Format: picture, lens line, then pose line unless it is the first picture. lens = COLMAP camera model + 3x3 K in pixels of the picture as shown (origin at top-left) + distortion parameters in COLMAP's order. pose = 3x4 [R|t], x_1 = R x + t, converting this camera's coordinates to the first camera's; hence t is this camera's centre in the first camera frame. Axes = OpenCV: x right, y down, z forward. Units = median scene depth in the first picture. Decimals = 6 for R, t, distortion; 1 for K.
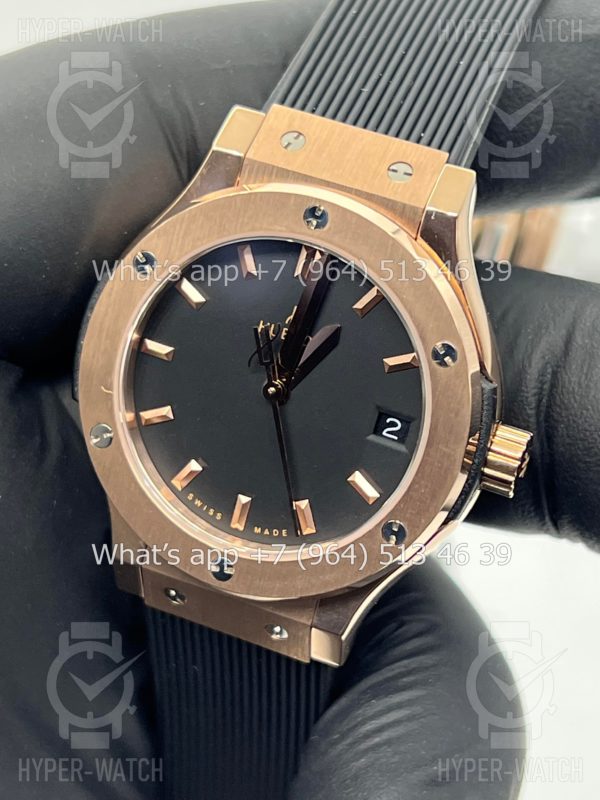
lens RADIAL K [[1838.1, 0, 300.0], [0, 1838.1, 400.0], [0, 0, 1]] dist [0.112356, 0.244477]
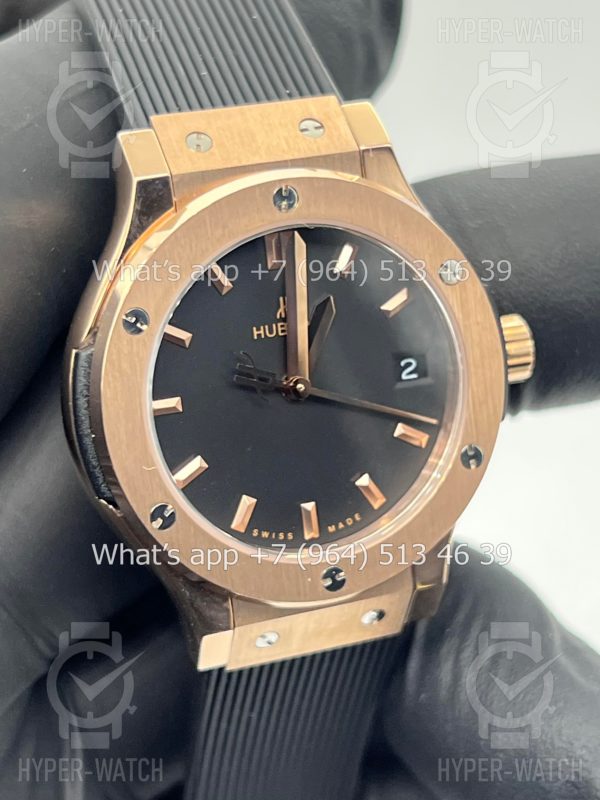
lens RADIAL K [[1838.1, 0, 300.0], [0, 1838.1, 400.0], [0, 0, 1]] dist [0.112356, 0.244477]
pose [[0.743373, -0.428307, 0.513761, -0.508320], [0.430321, 0.894272, 0.122886, -0.116246], [-0.512075, 0.129732, 0.849087, 0.188526]]
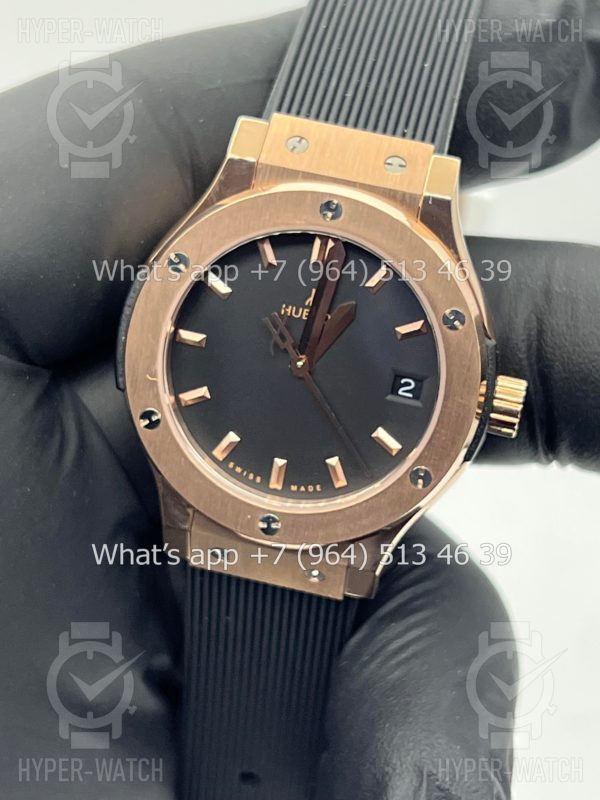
lens RADIAL K [[1838.1, 0, 300.0], [0, 1838.1, 400.0], [0, 0, 1]] dist [0.112356, 0.244477]
pose [[0.986332, -0.094247, 0.135151, -0.171237], [0.092397, 0.995523, 0.019916, -0.005924], [-0.136423, -0.007156, 0.990625, -0.130110]]
